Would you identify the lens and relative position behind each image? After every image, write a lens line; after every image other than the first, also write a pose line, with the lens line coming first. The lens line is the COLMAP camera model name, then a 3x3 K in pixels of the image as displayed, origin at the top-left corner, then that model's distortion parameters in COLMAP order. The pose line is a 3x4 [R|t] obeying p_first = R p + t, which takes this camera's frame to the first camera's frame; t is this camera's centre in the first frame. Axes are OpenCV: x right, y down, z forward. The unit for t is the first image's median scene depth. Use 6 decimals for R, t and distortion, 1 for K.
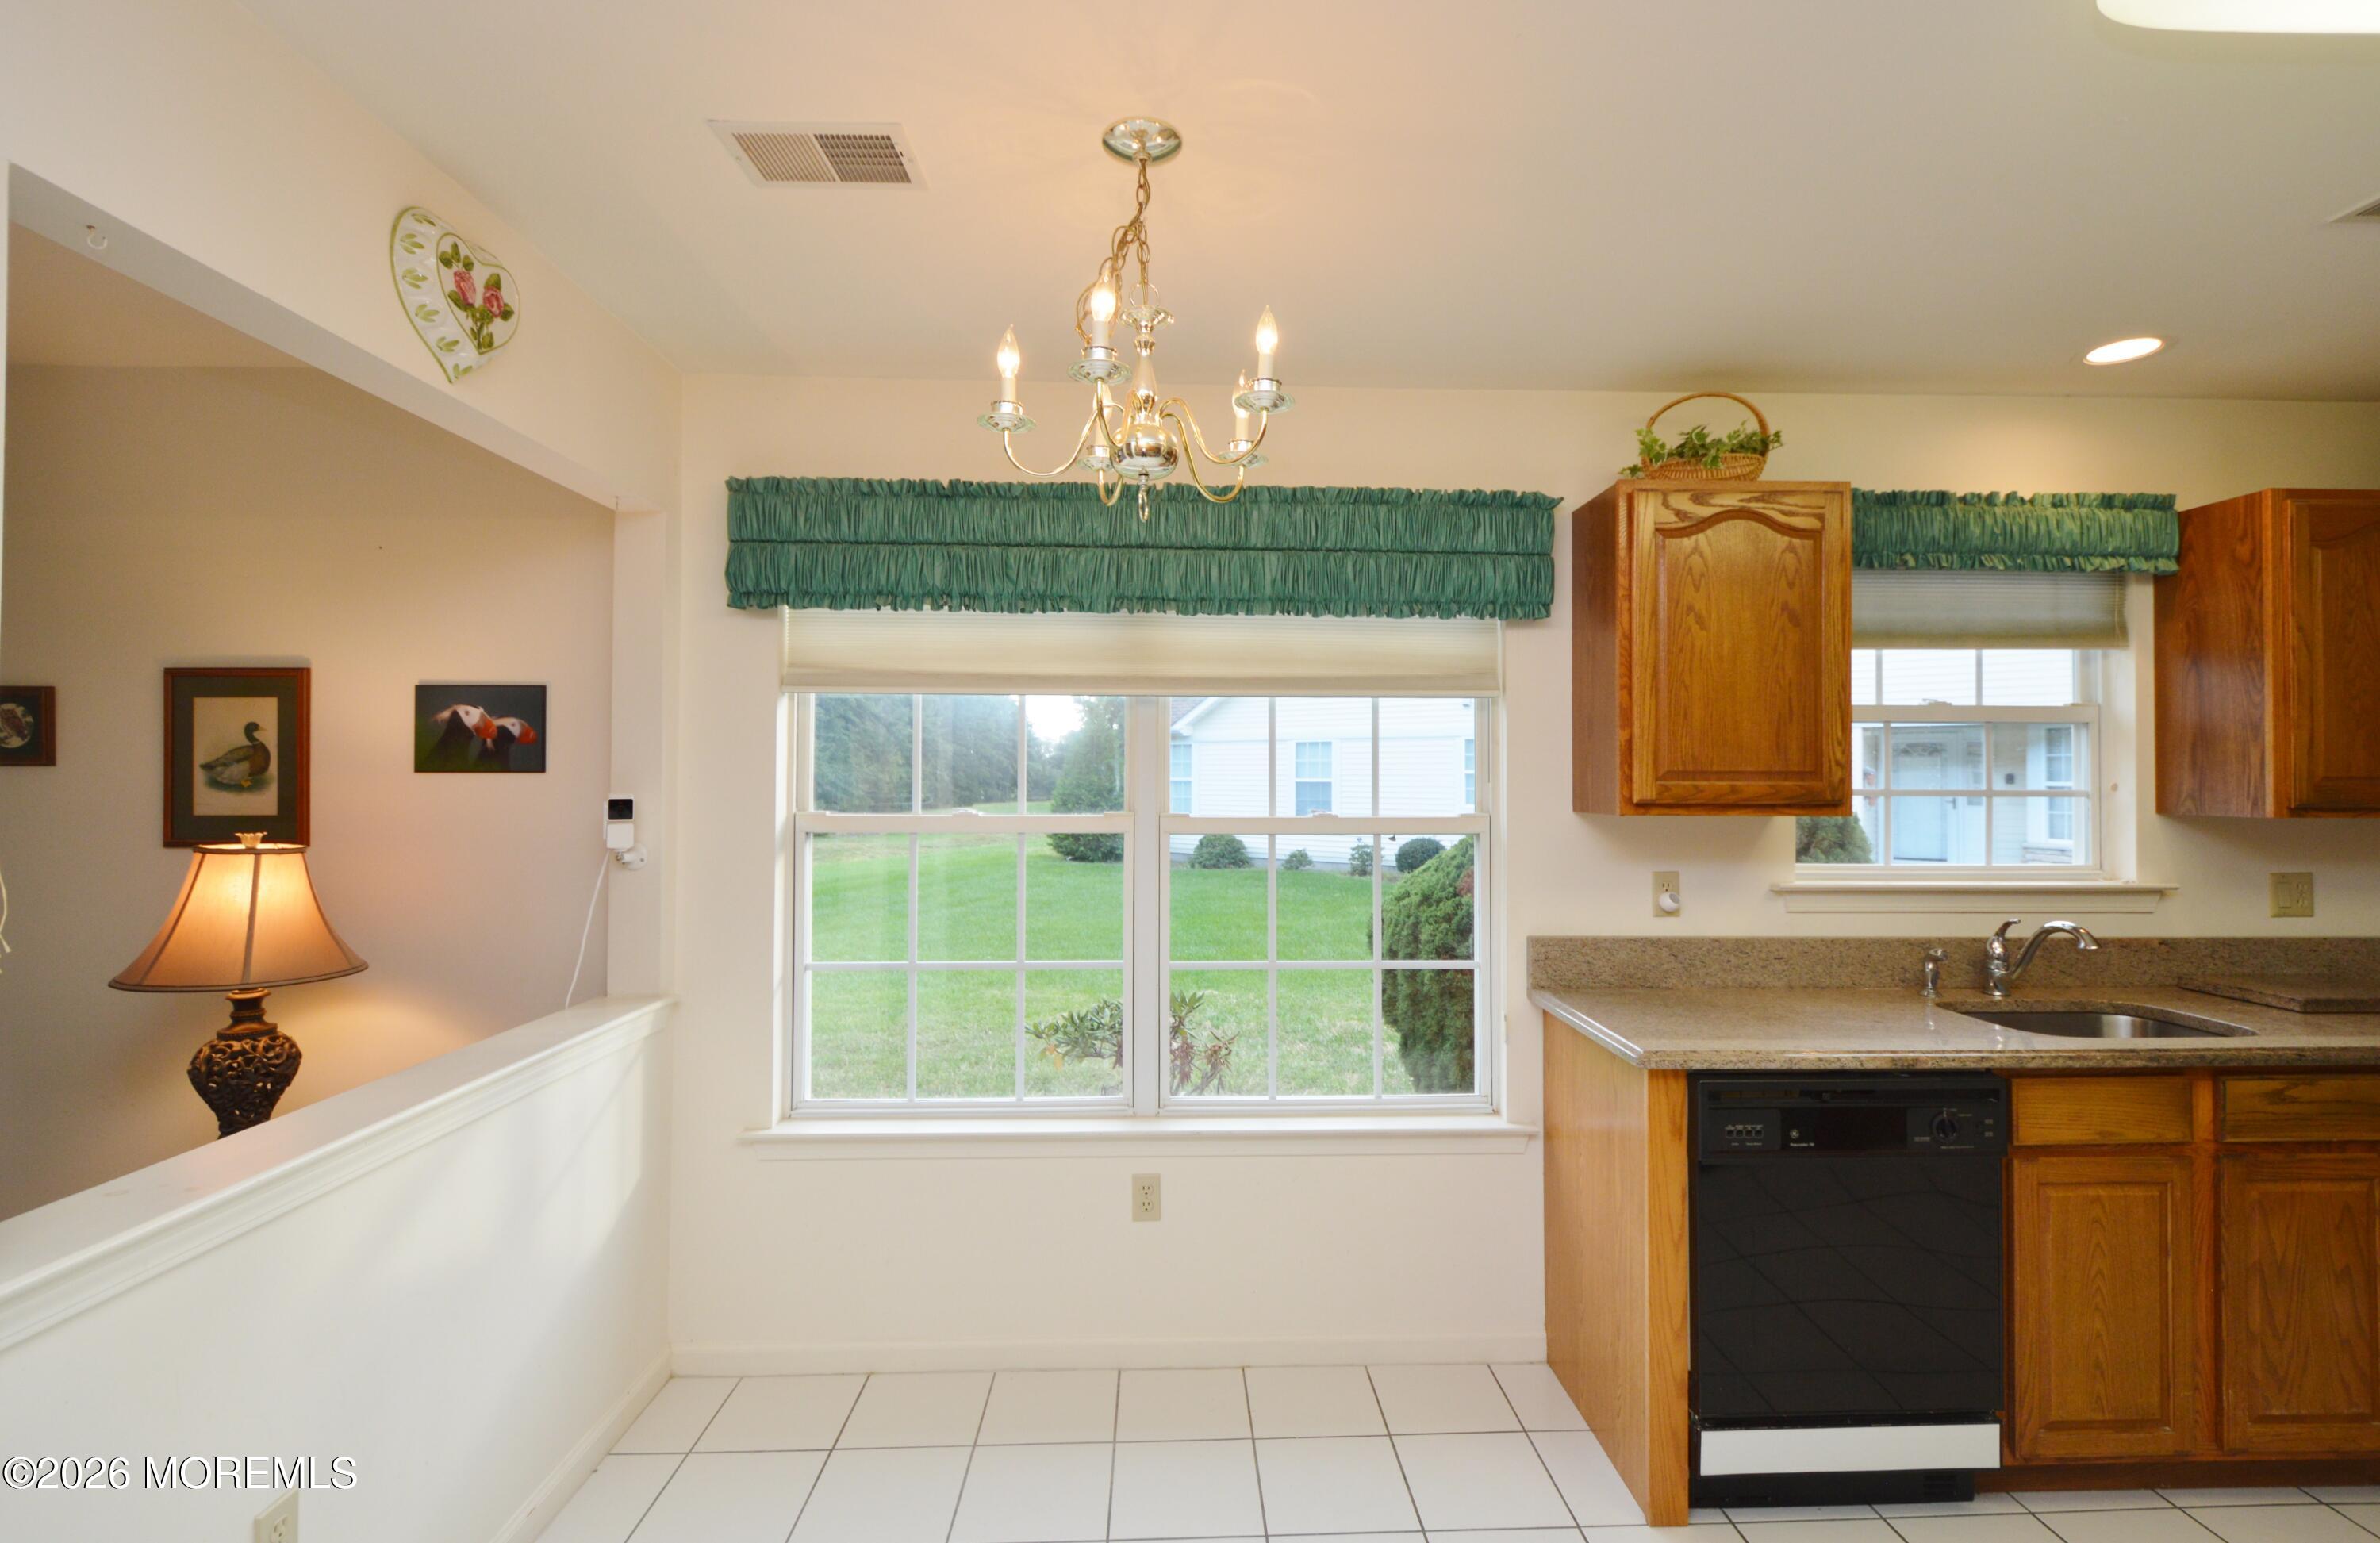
lens RADIAL K [[1071.6, 0, 1200.6], [0, 1071.6, 755.1], [0, 0, 1]] dist [0.004451, -0.004605]
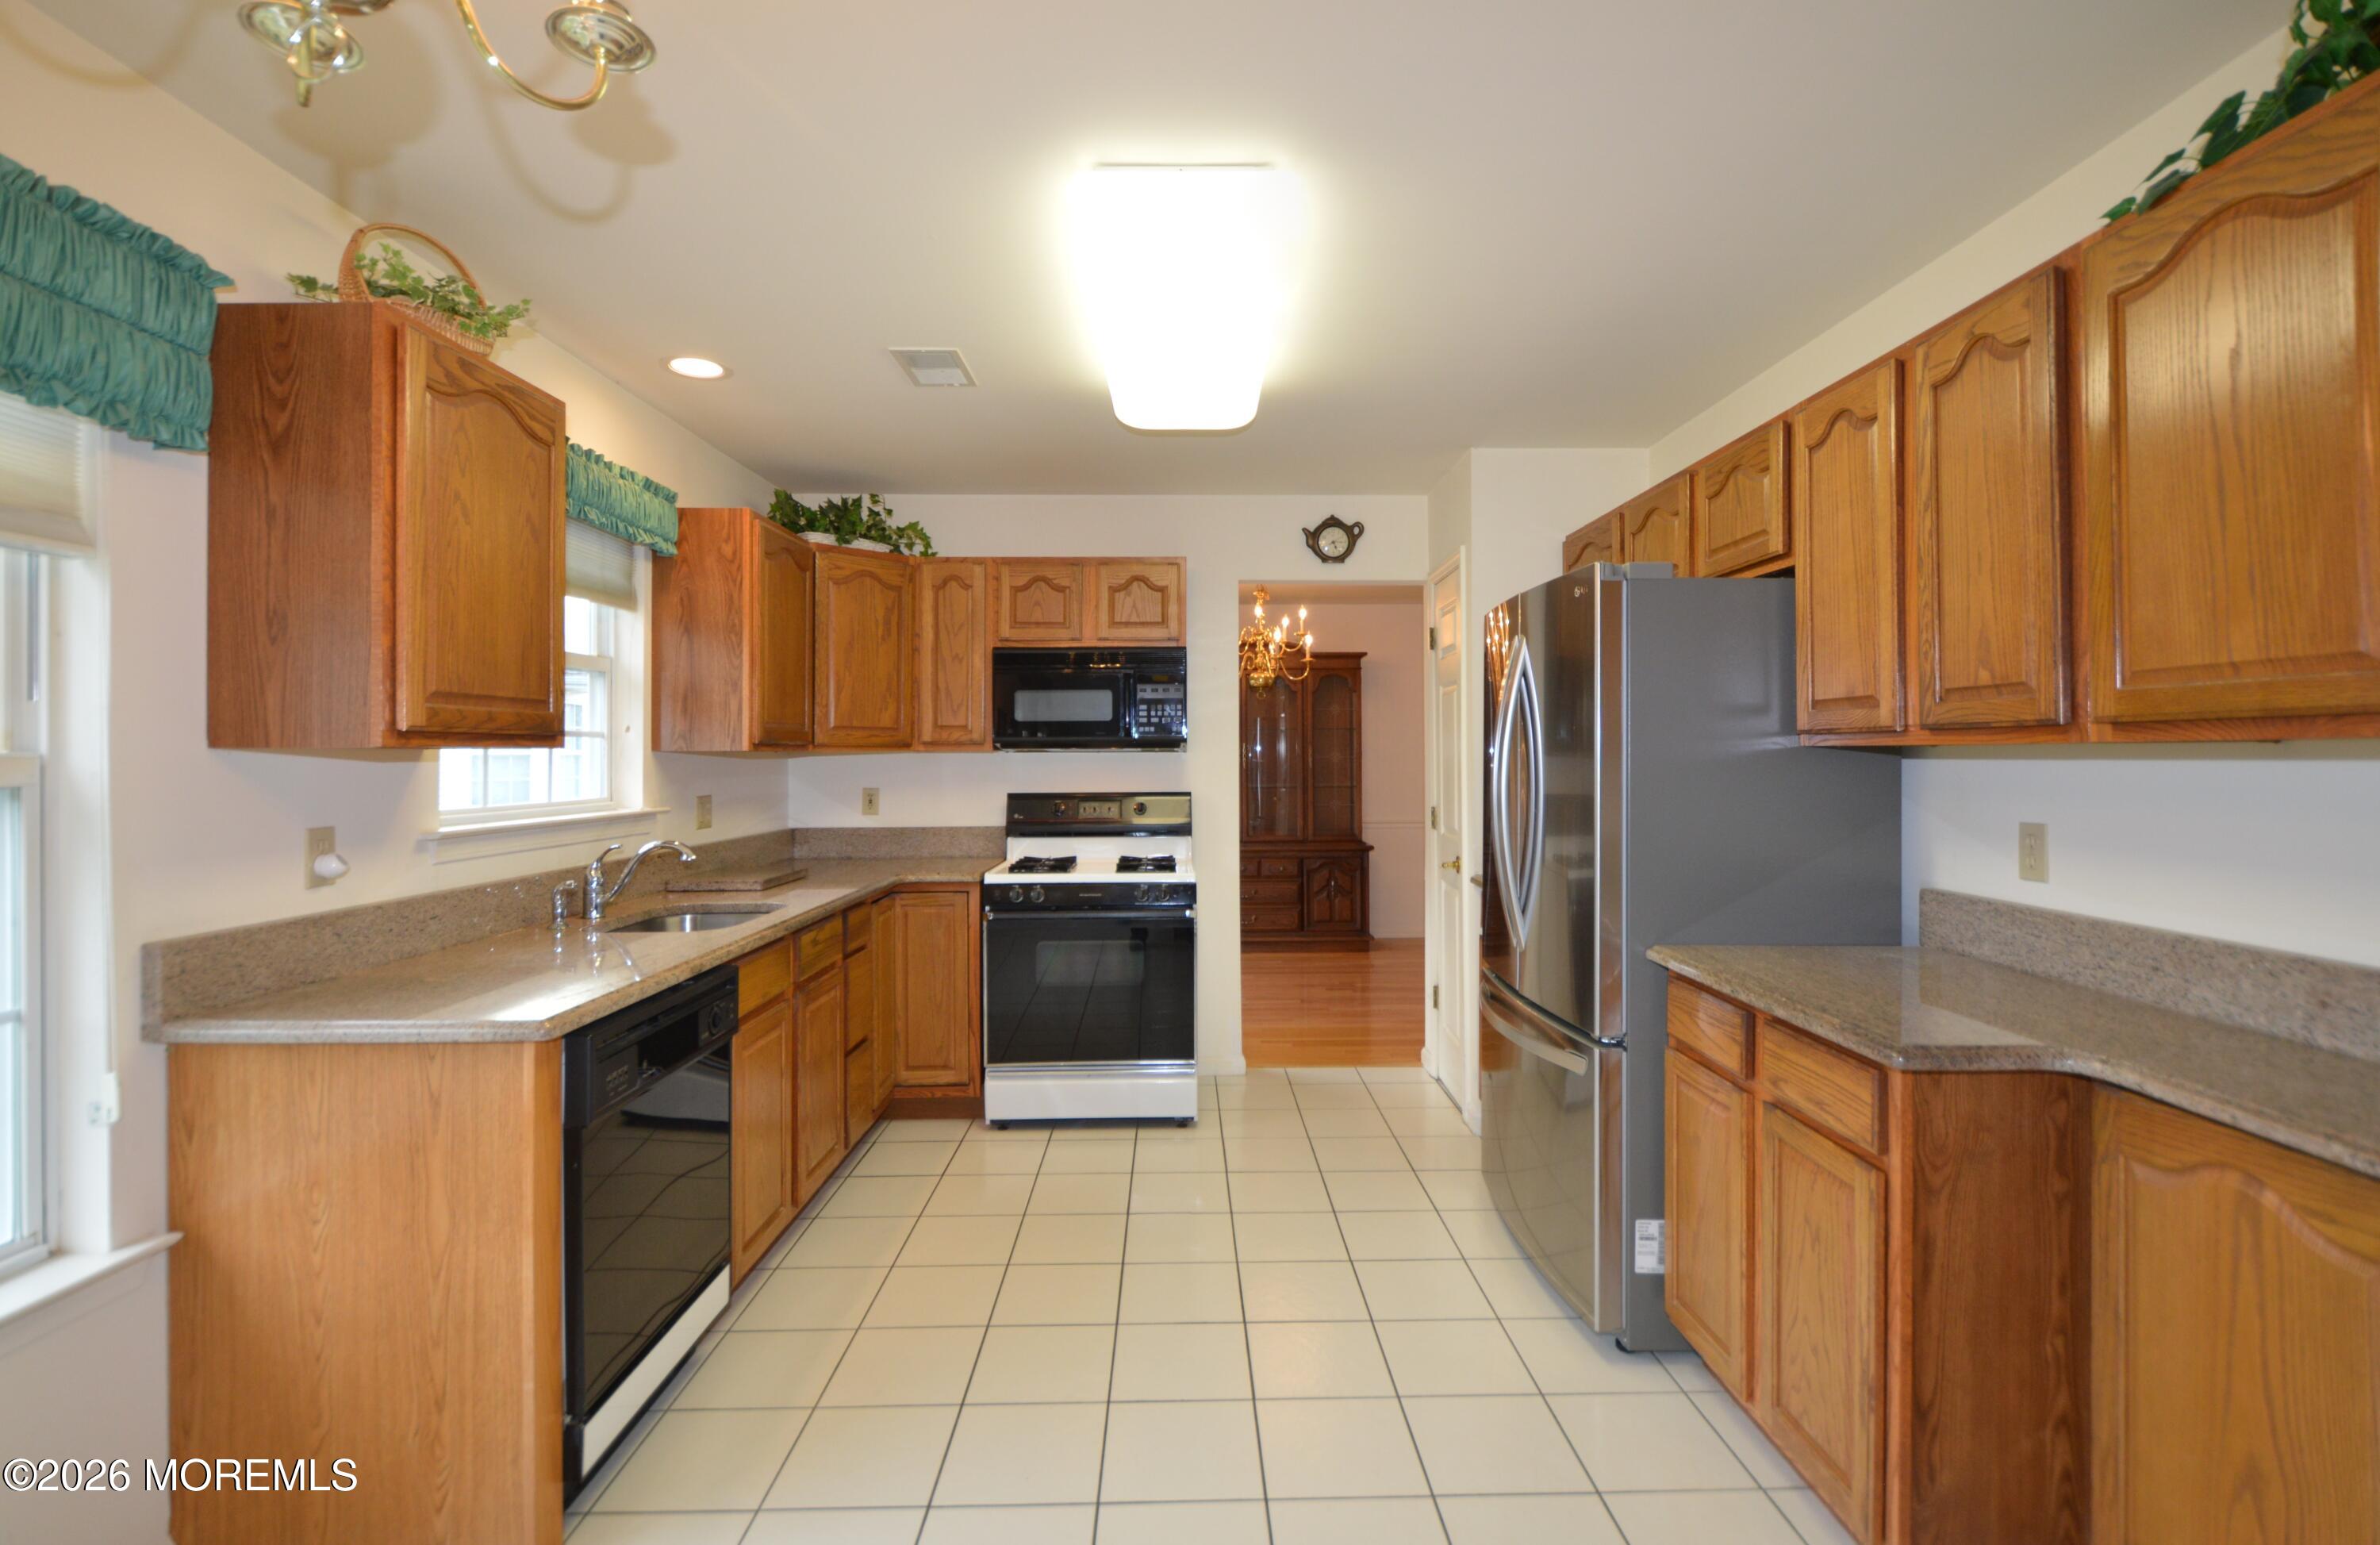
lens RADIAL K [[1071.7, 0, 1205.3], [0, 1071.7, 750.4], [0, 0, 1]] dist [0.004451, -0.004605]
pose [[0.012450, 0.000159, 0.999922, -0.344241], [-0.017295, 0.999850, 0.000057, 0.046957], [-0.999773, -0.017294, 0.012450, 0.393190]]
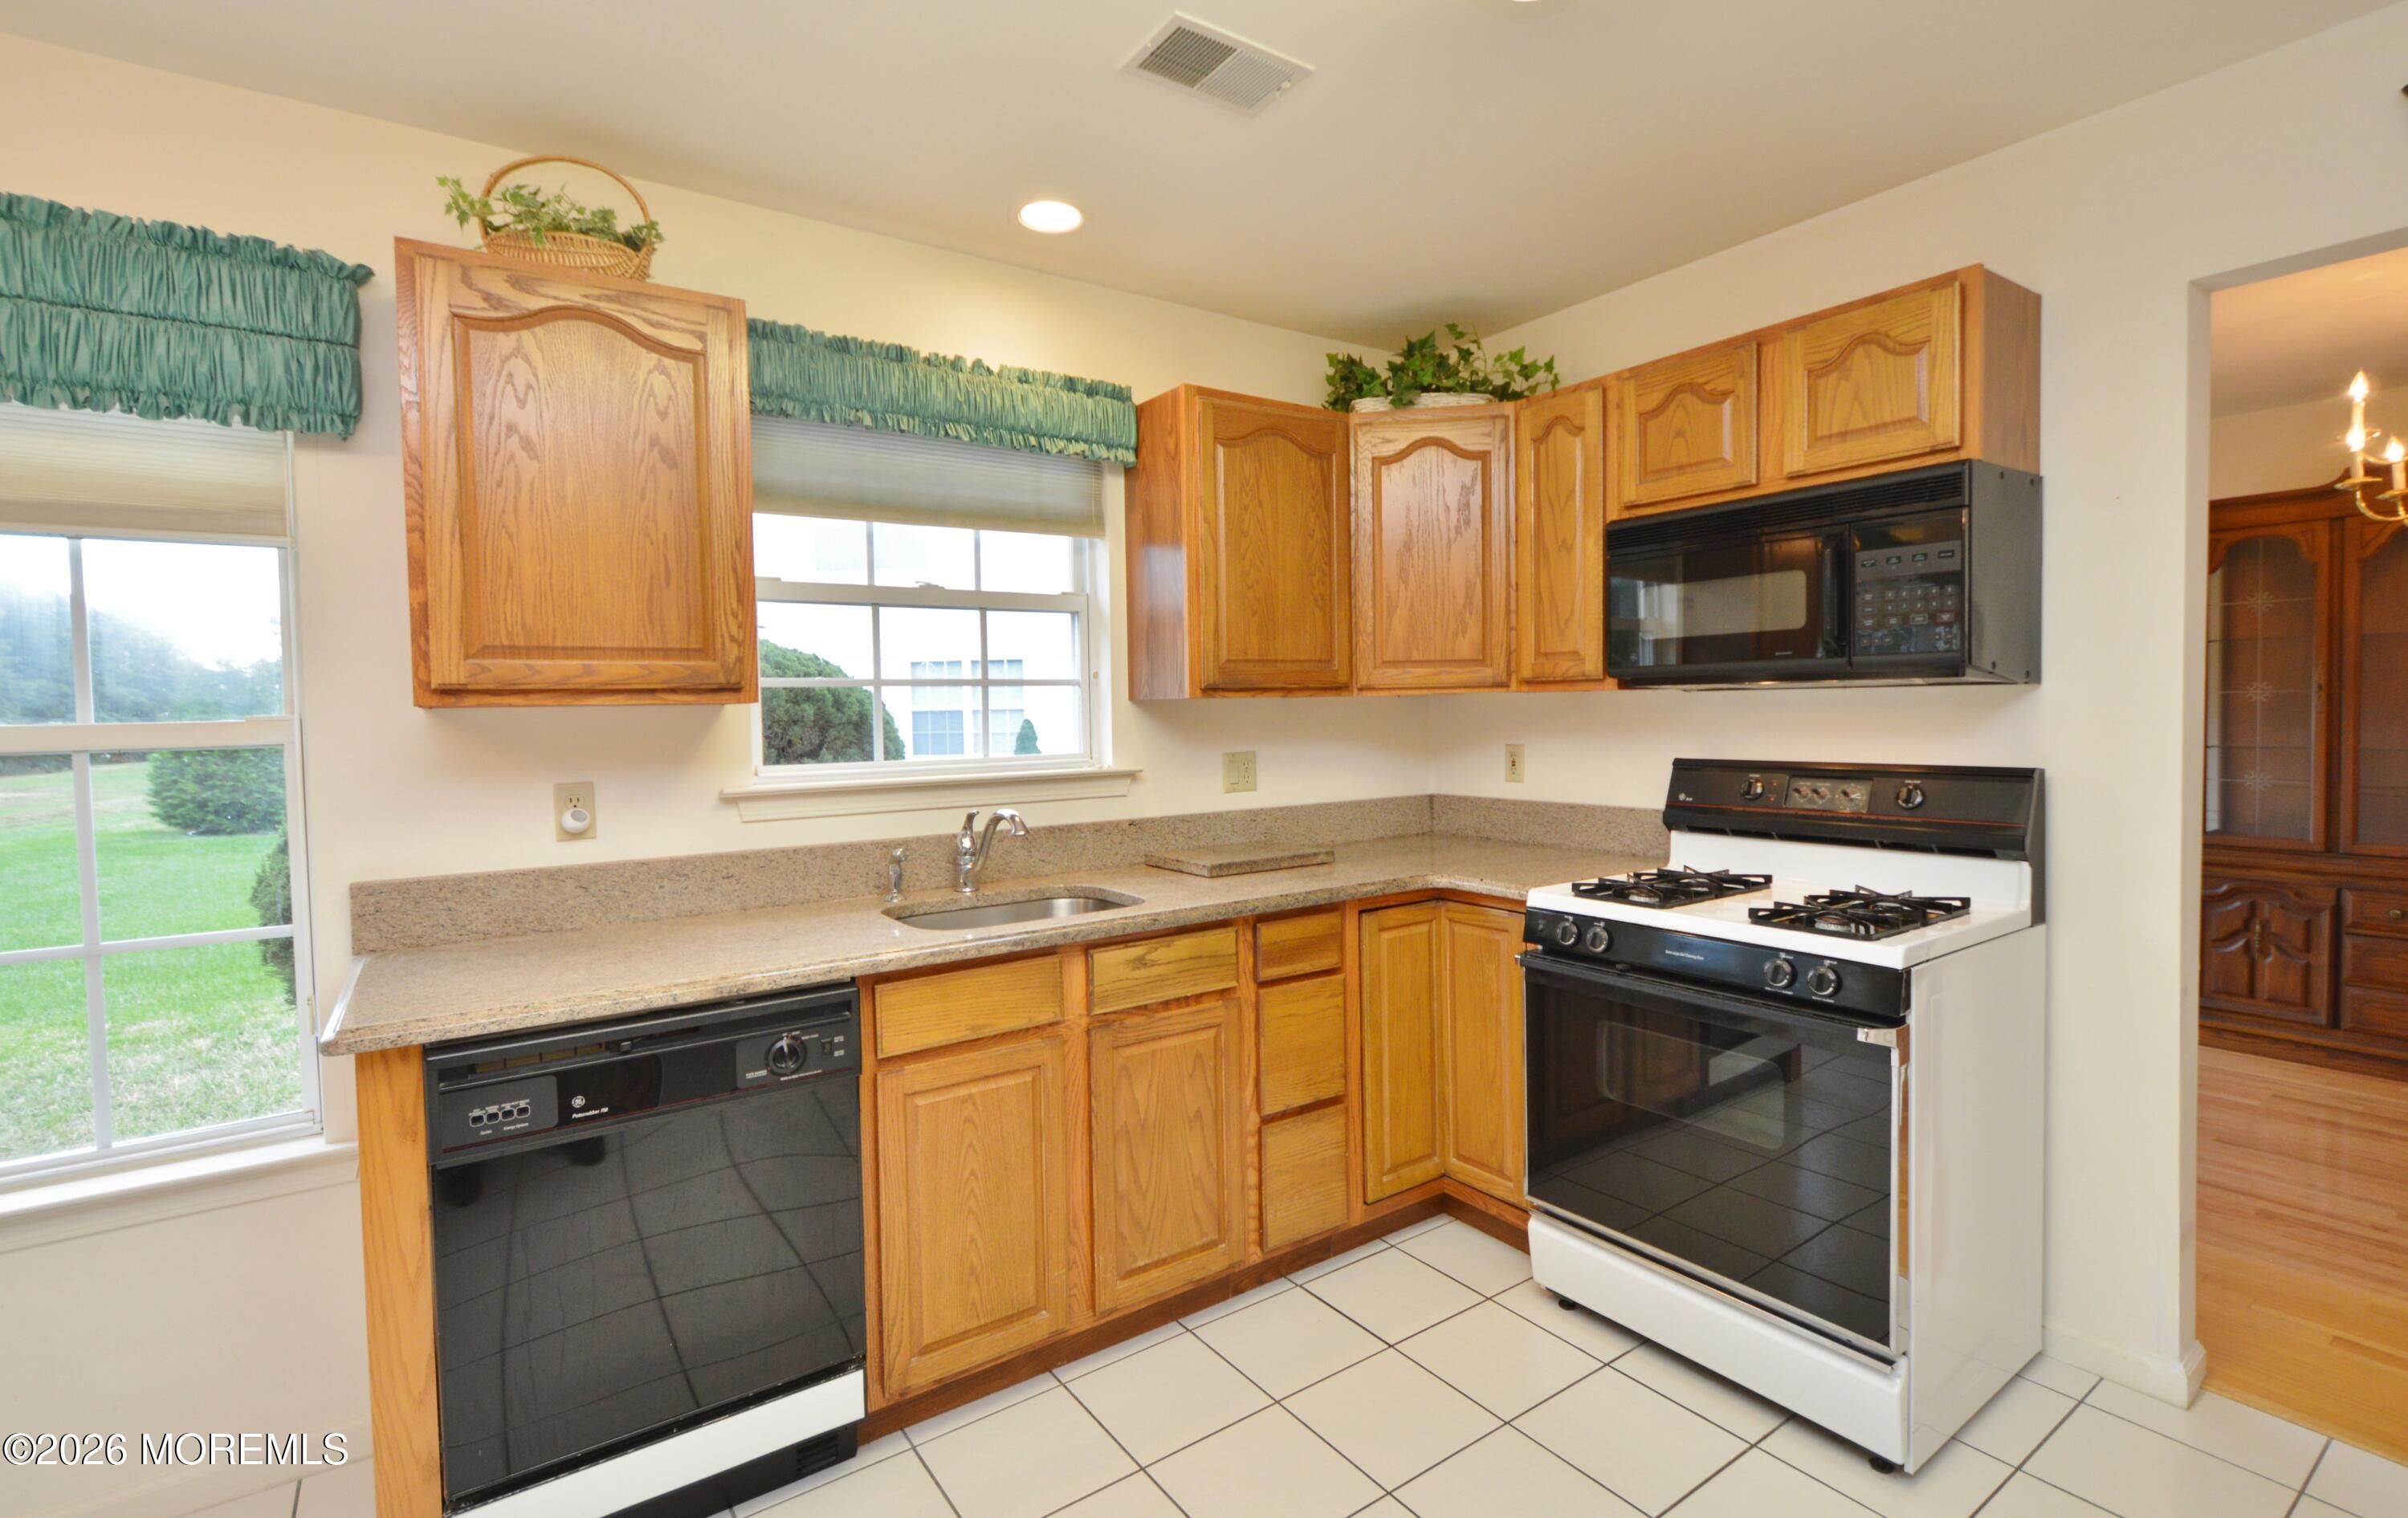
lens RADIAL K [[1091.3, 0, 1217.3], [0, 1091.3, 743.7], [0, 0, 1]] dist [0.006502, -0.004431]
pose [[0.837063, -0.037218, 0.545839, 0.423217], [0.010436, 0.998588, 0.052084, 0.046677], [-0.547007, -0.037902, 0.836270, 0.075591]]
